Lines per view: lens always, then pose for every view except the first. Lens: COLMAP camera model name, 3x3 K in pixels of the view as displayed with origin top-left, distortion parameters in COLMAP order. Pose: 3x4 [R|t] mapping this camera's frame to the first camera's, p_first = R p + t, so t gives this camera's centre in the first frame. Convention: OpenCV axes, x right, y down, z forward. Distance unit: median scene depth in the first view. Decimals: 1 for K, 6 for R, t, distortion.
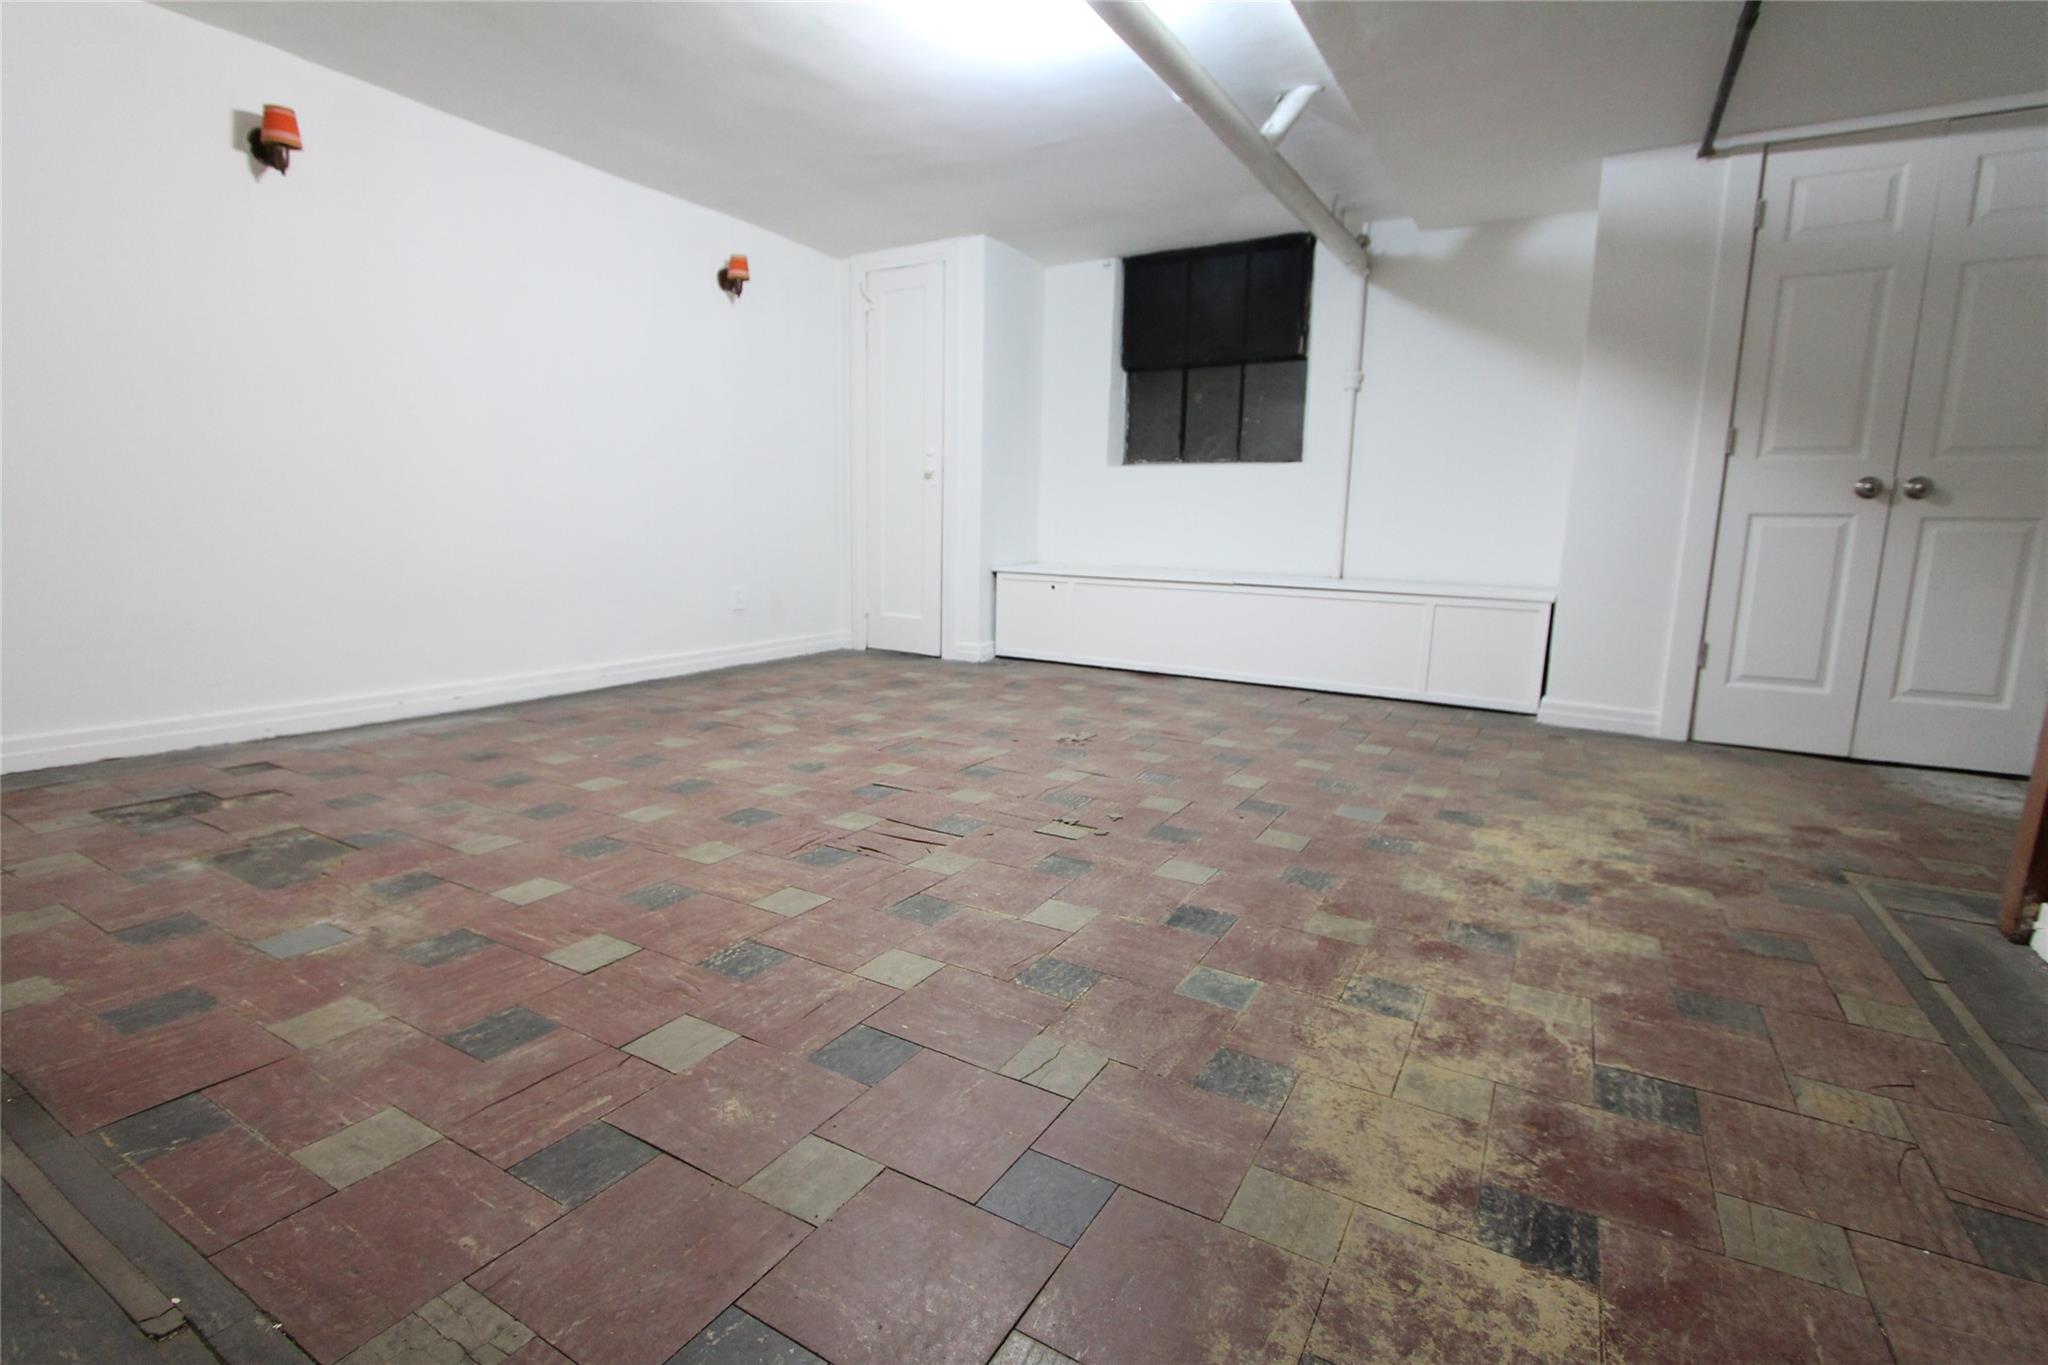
lens RADIAL K [[973.1, 0, 1024.0], [0, 973.1, 682.5], [0, 0, 1]] dist [0.000188, 0.000101]
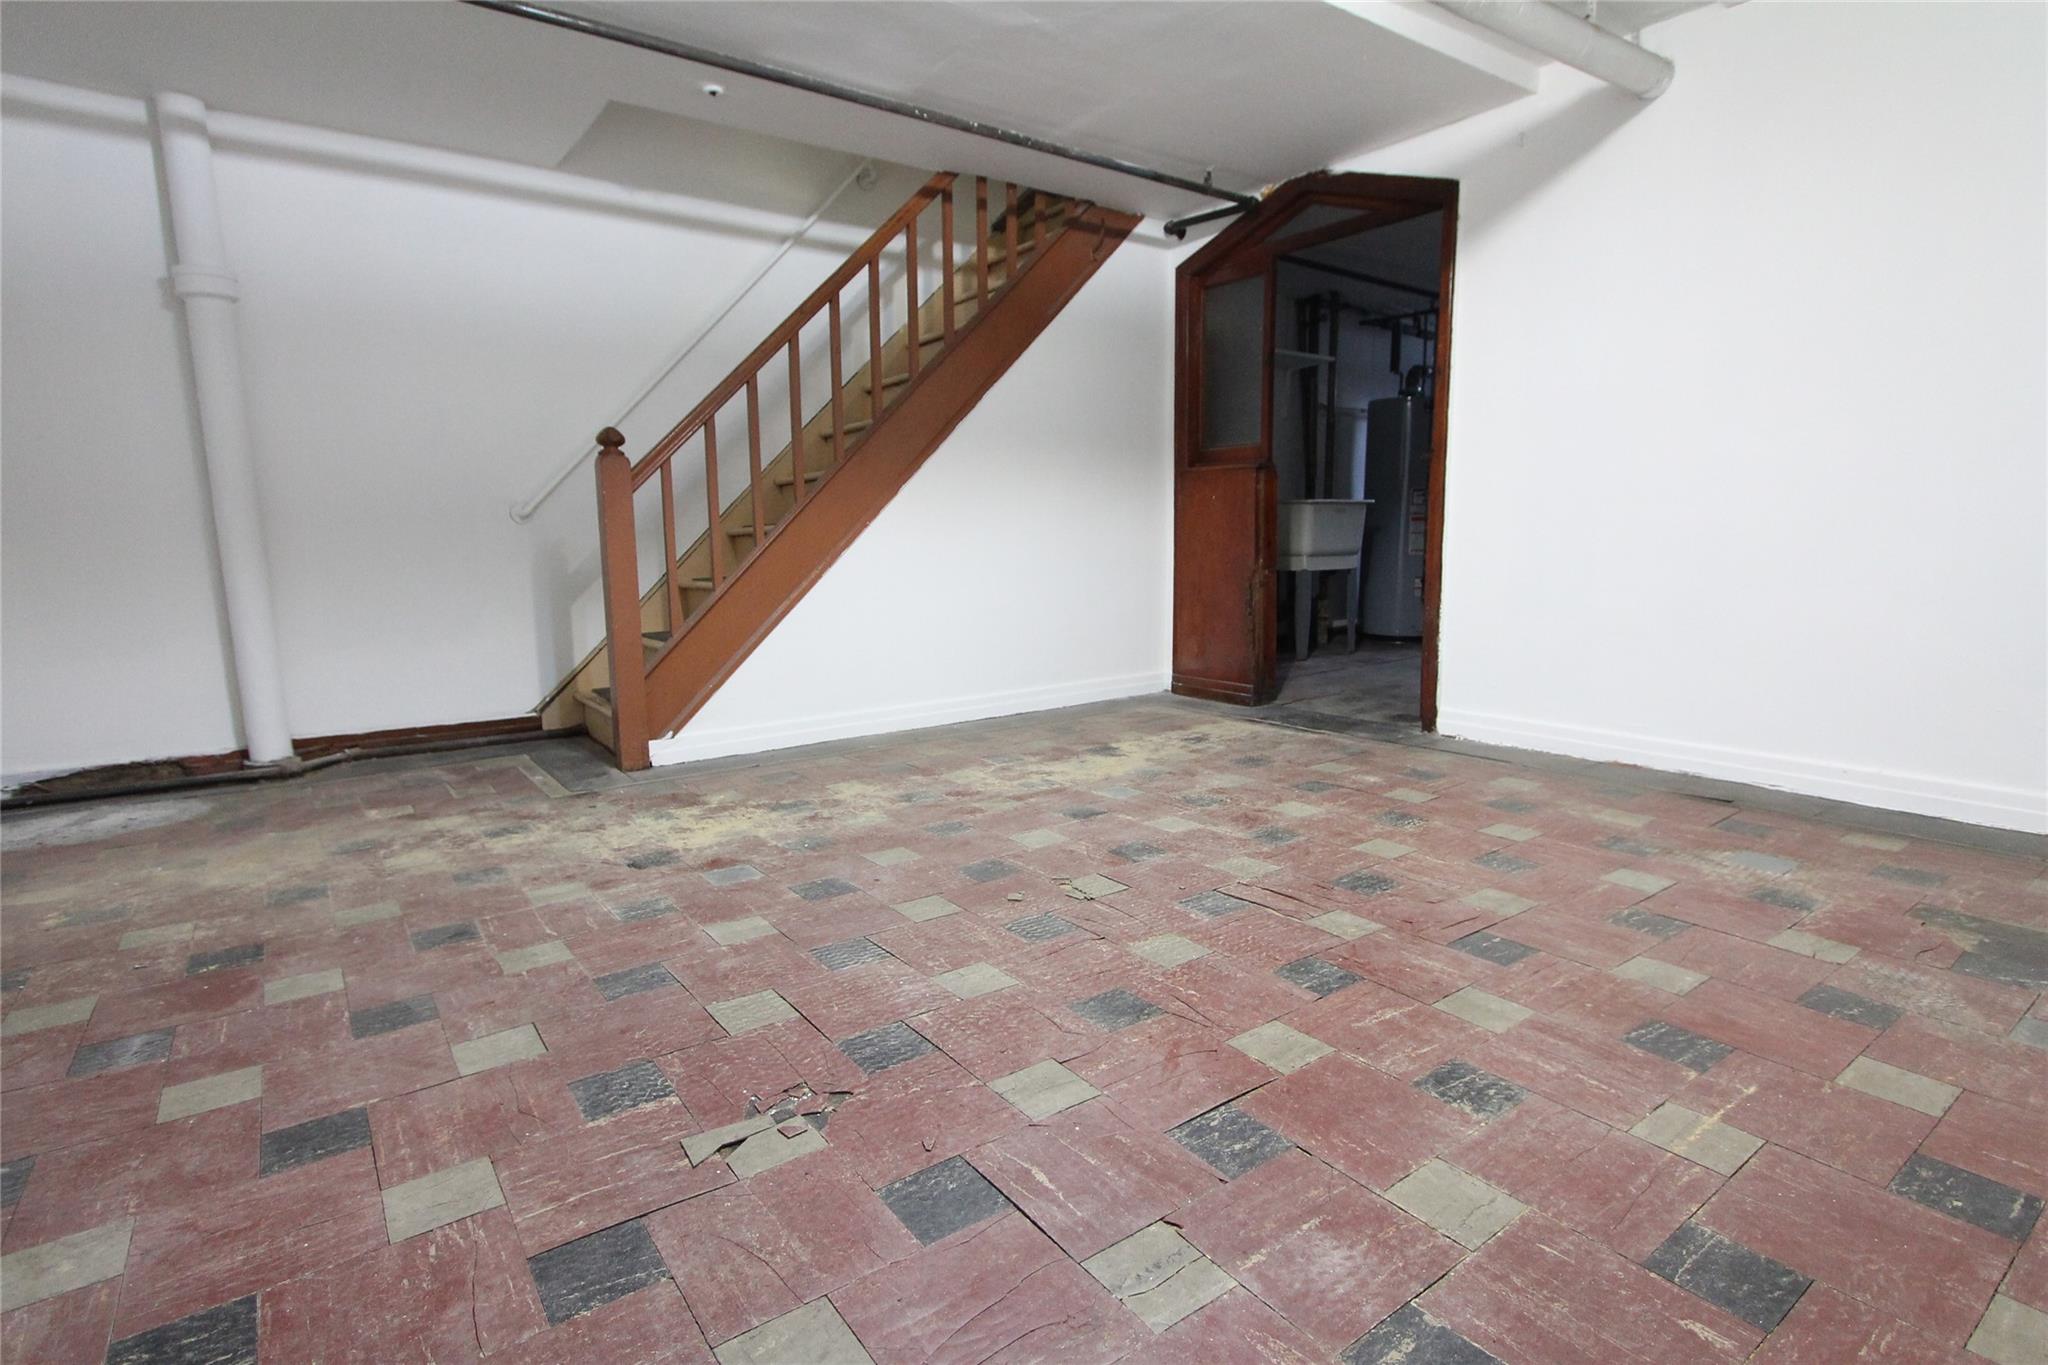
lens RADIAL K [[1050.5, 0, 1024.0], [0, 1050.5, 682.5], [0, 0, 1]] dist [0.003071, 0.000352]
pose [[-0.917823, -0.064411, 0.391730, -0.279141], [0.056775, 0.955310, 0.290103, -0.326583], [-0.392910, 0.288504, -0.873148, 1.930825]]
